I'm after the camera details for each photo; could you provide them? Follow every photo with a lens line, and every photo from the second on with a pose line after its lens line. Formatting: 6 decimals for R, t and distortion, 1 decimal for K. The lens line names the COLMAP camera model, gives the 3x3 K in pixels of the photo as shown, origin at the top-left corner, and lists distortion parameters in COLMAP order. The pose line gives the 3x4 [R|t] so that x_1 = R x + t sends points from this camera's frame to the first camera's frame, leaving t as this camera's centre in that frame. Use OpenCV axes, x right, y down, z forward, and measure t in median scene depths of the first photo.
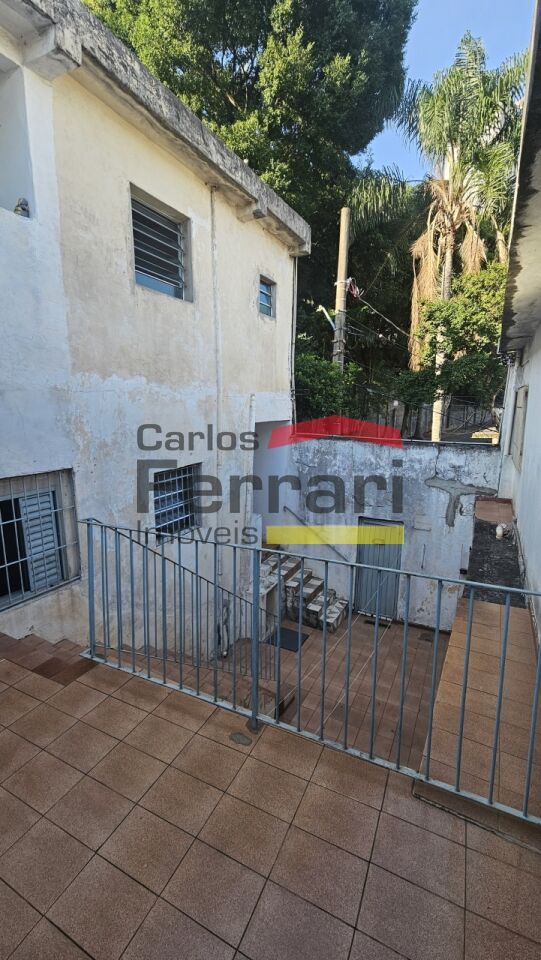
lens RADIAL K [[396.1, 0, 264.5], [0, 396.1, 474.9], [0, 0, 1]] dist [-0.001076, -0.000123]
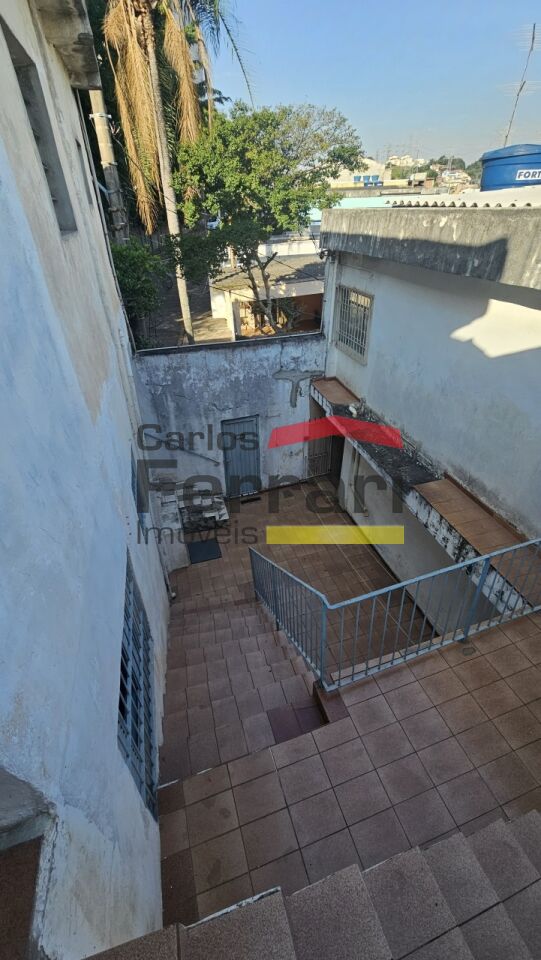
lens RADIAL K [[396.1, 0, 264.5], [0, 396.1, 474.9], [0, 0, 1]] dist [-0.001076, -0.000123]
pose [[0.703840, -0.413559, 0.577562, -0.385706], [0.149021, 0.880927, 0.449178, -0.249294], [-0.694551, -0.230080, 0.681661, 0.187741]]
